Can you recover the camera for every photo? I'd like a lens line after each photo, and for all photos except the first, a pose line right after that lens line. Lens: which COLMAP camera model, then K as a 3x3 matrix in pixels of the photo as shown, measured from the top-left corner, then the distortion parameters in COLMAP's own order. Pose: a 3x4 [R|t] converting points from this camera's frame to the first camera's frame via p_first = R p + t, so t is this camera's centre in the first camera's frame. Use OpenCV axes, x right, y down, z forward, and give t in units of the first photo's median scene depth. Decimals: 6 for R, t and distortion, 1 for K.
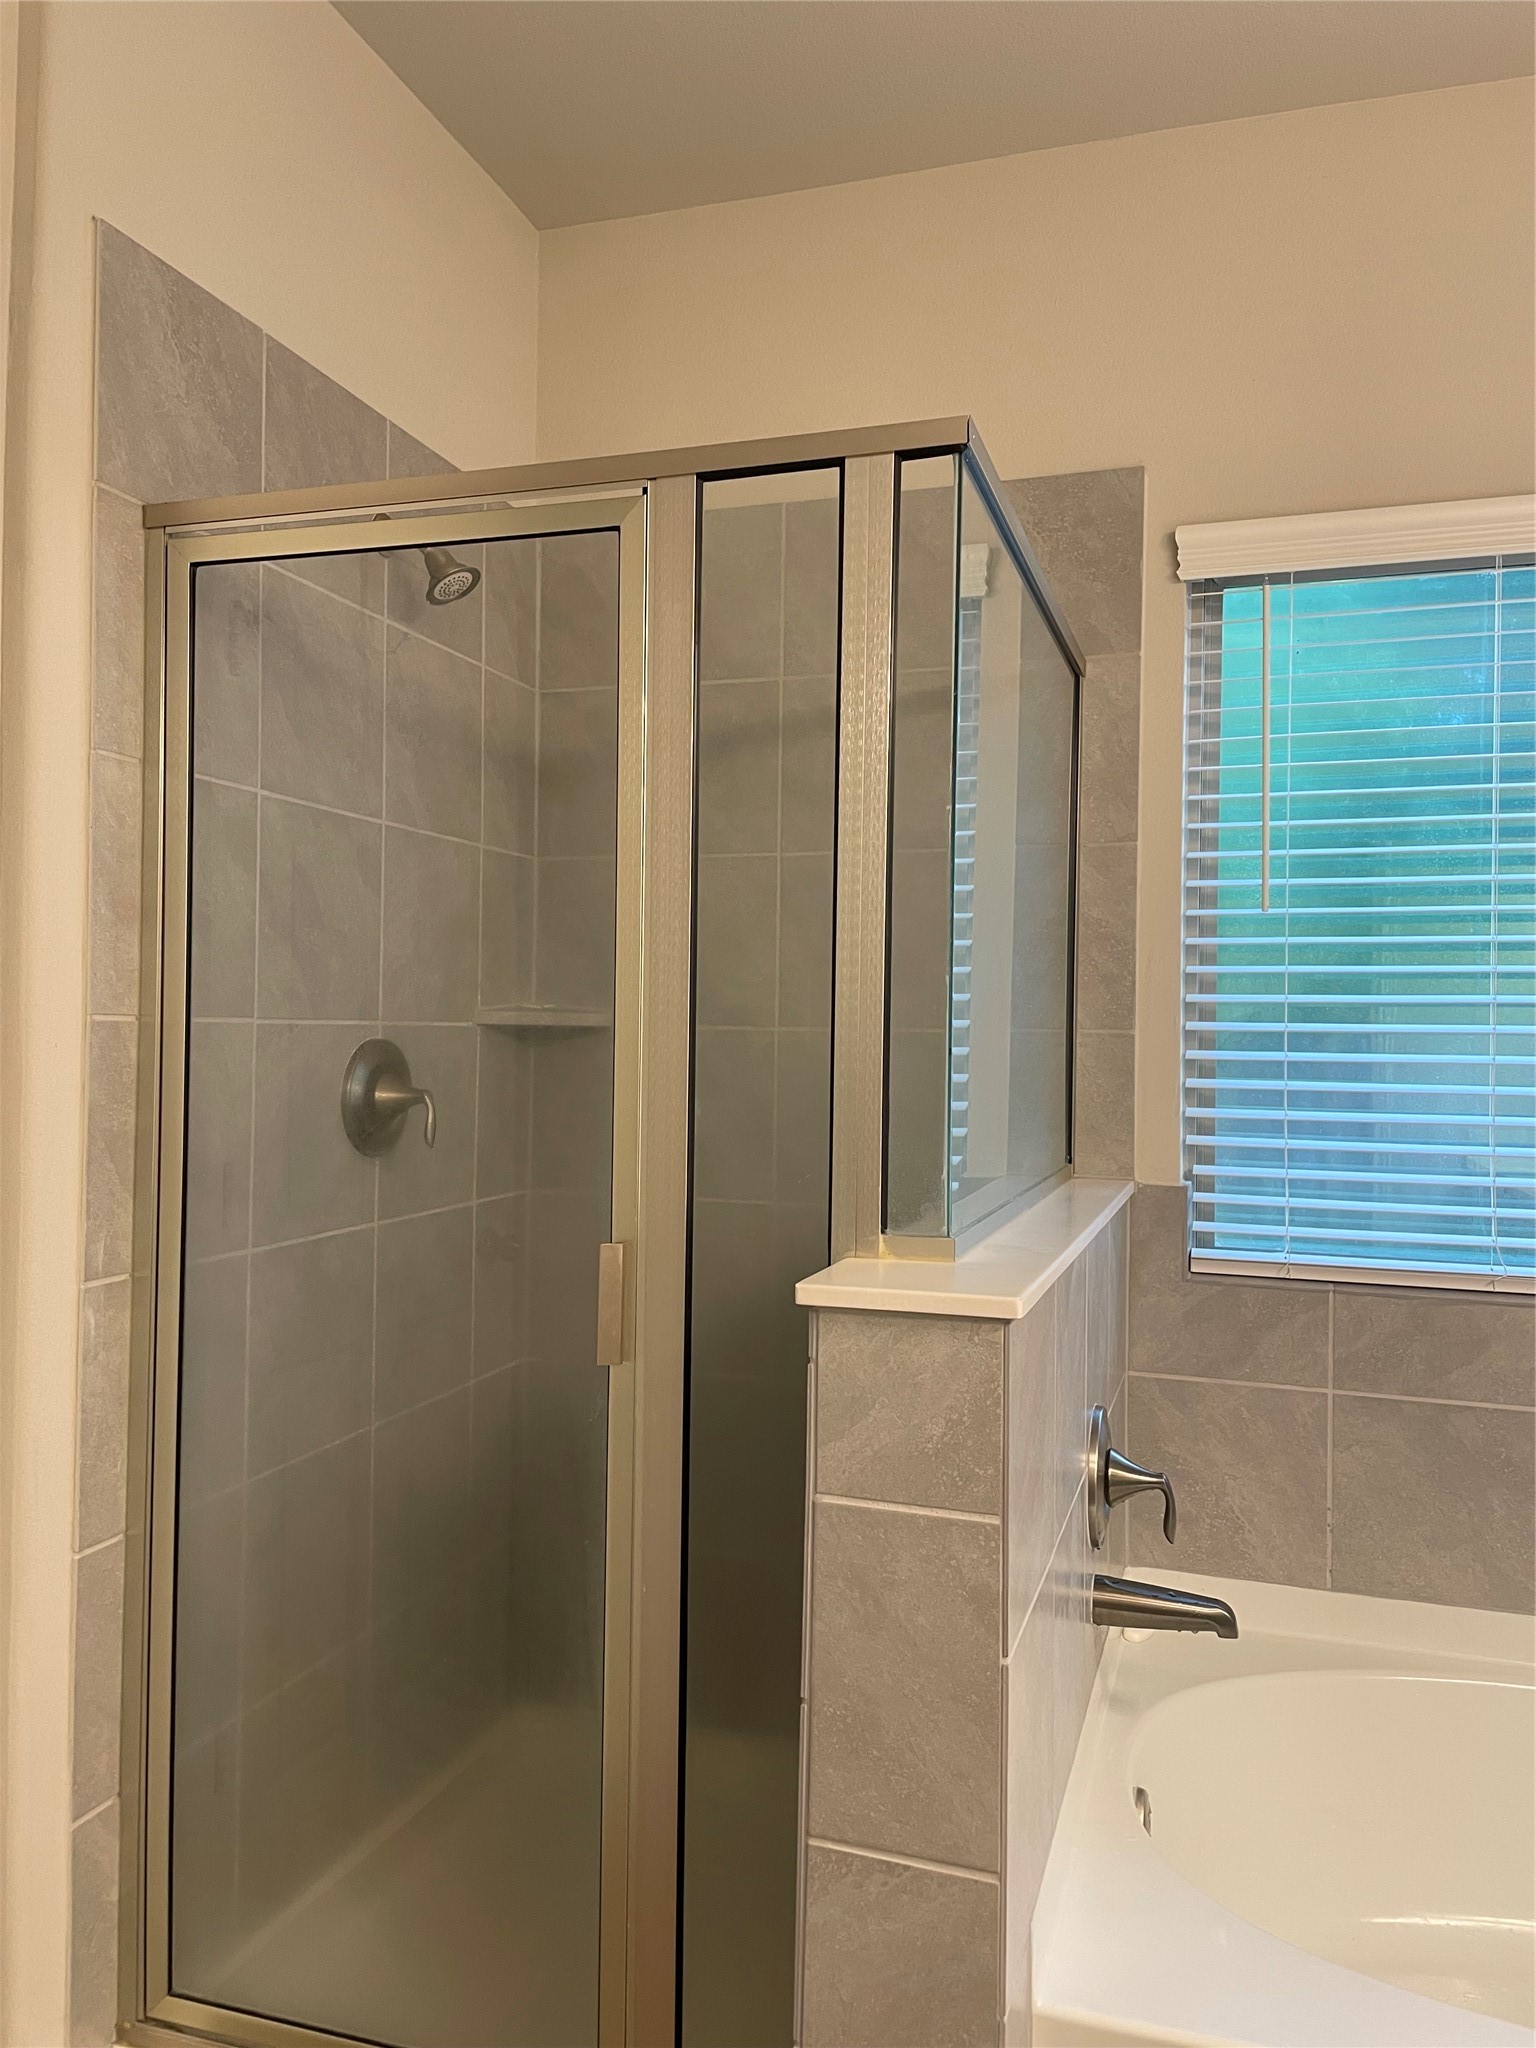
lens RADIAL K [[1550.1, 0, 765.5], [0, 1550.1, 1019.5], [0, 0, 1]] dist [0.079530, -0.107393]
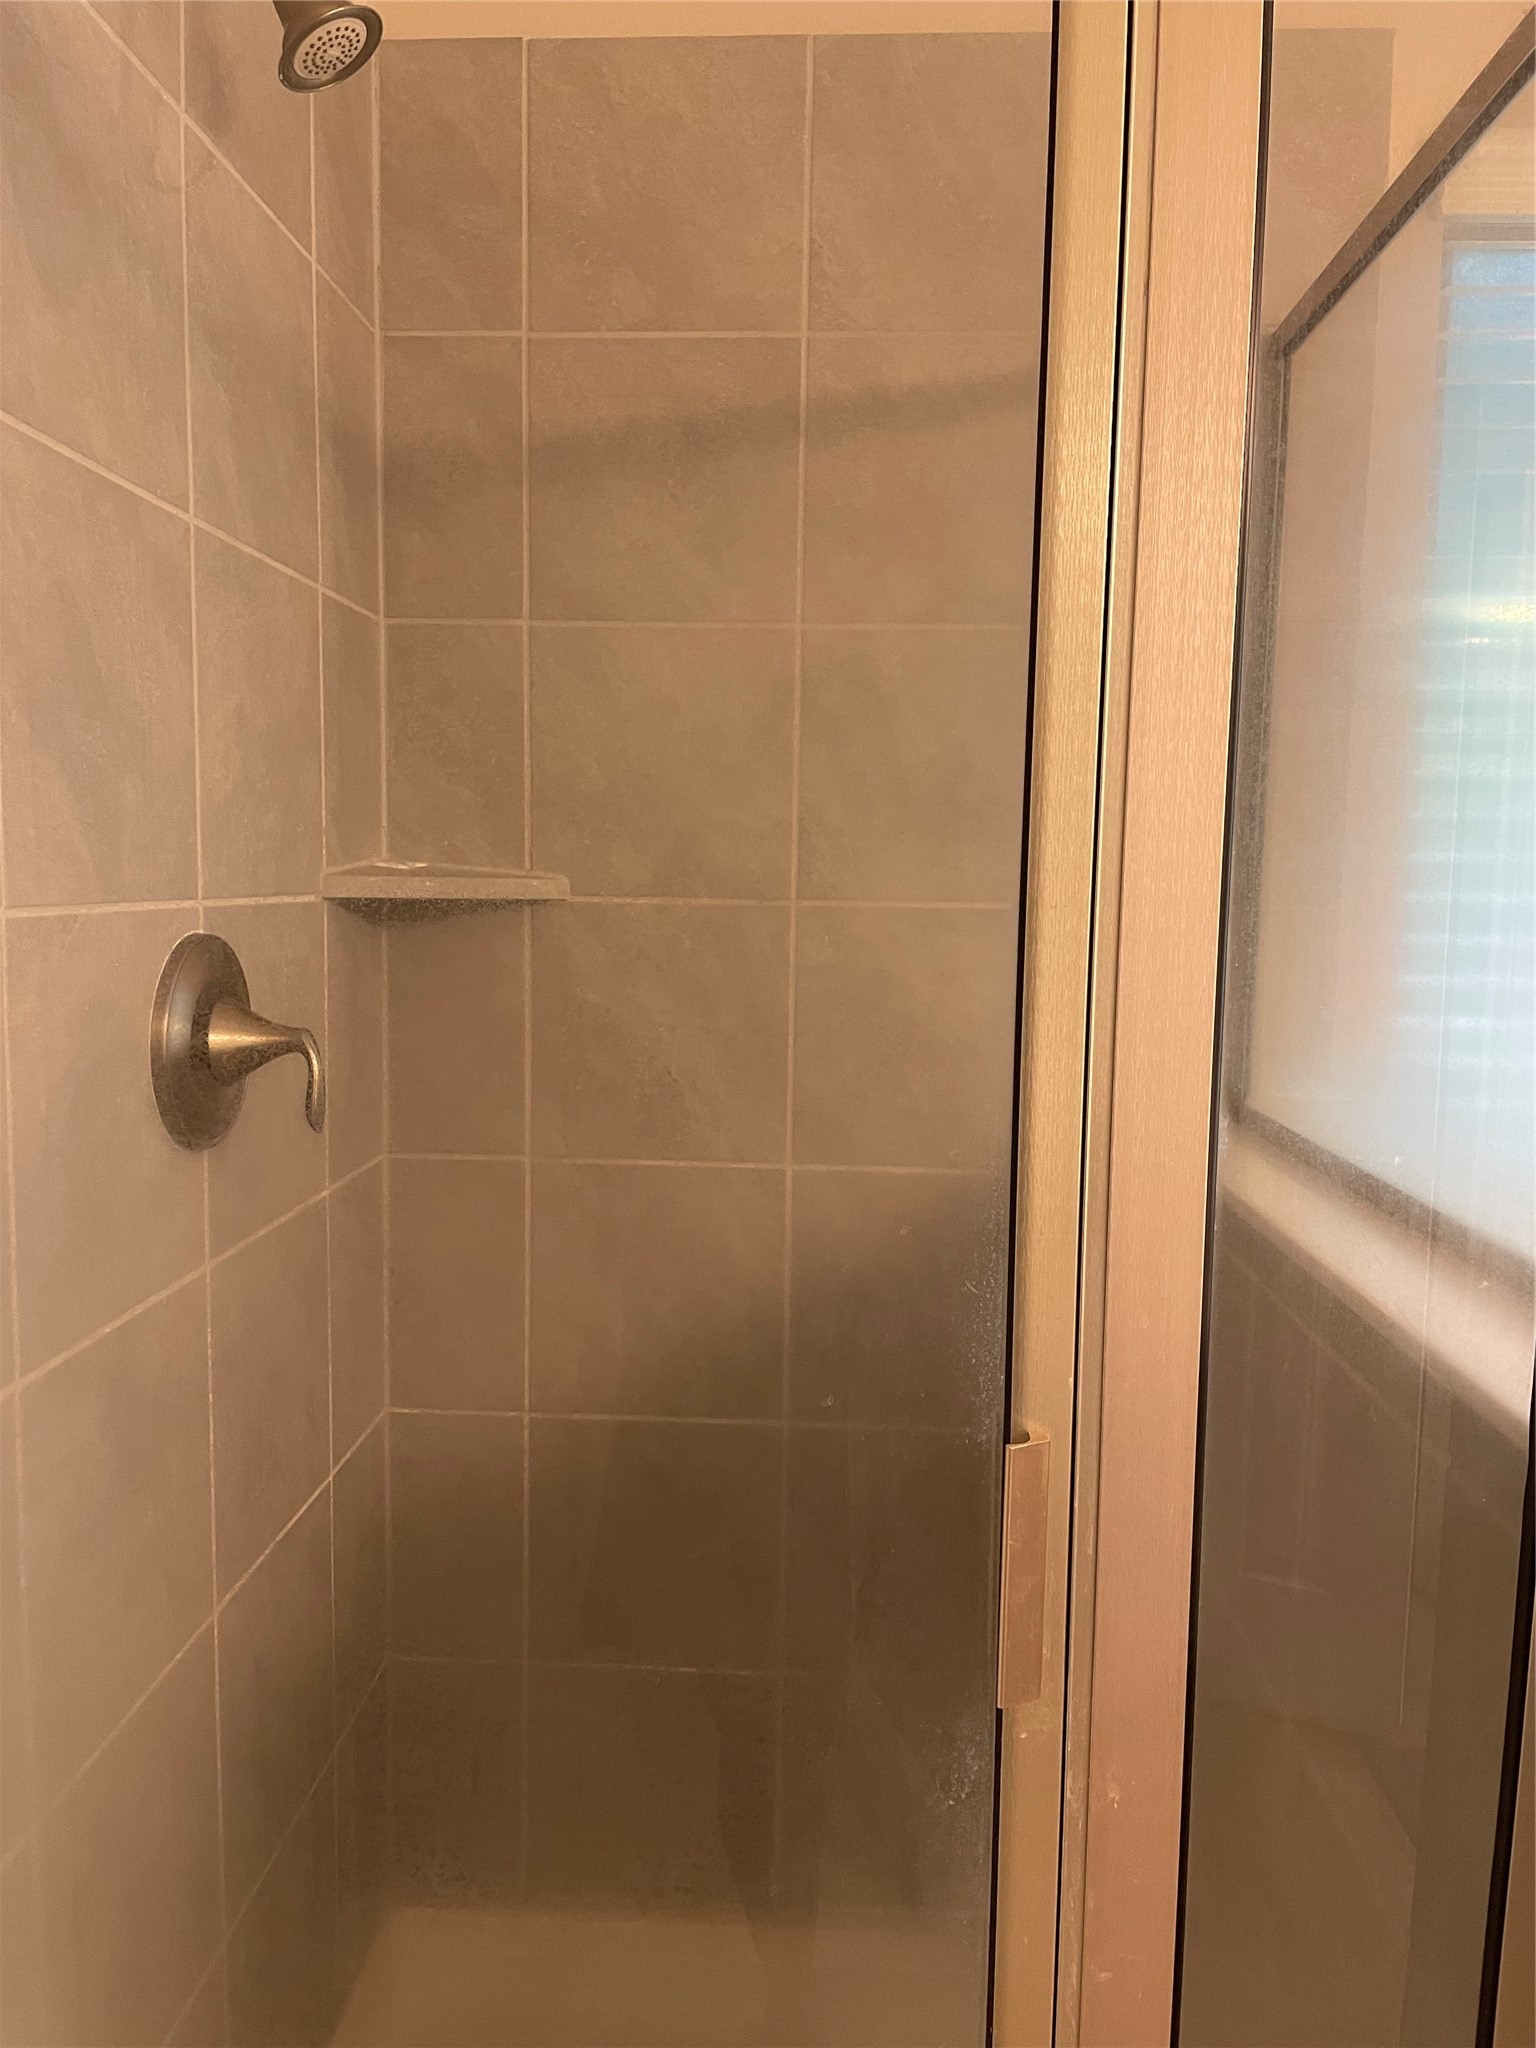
lens RADIAL K [[1550.1, 0, 707.1], [0, 1550.1, 1048.0], [0, 0, 1]] dist [0.079530, -0.107393]
pose [[0.972505, -0.019429, 0.232070, -0.198983], [-0.009181, 0.992540, 0.121570, -0.015010], [-0.232701, -0.120358, 0.965072, 0.419280]]
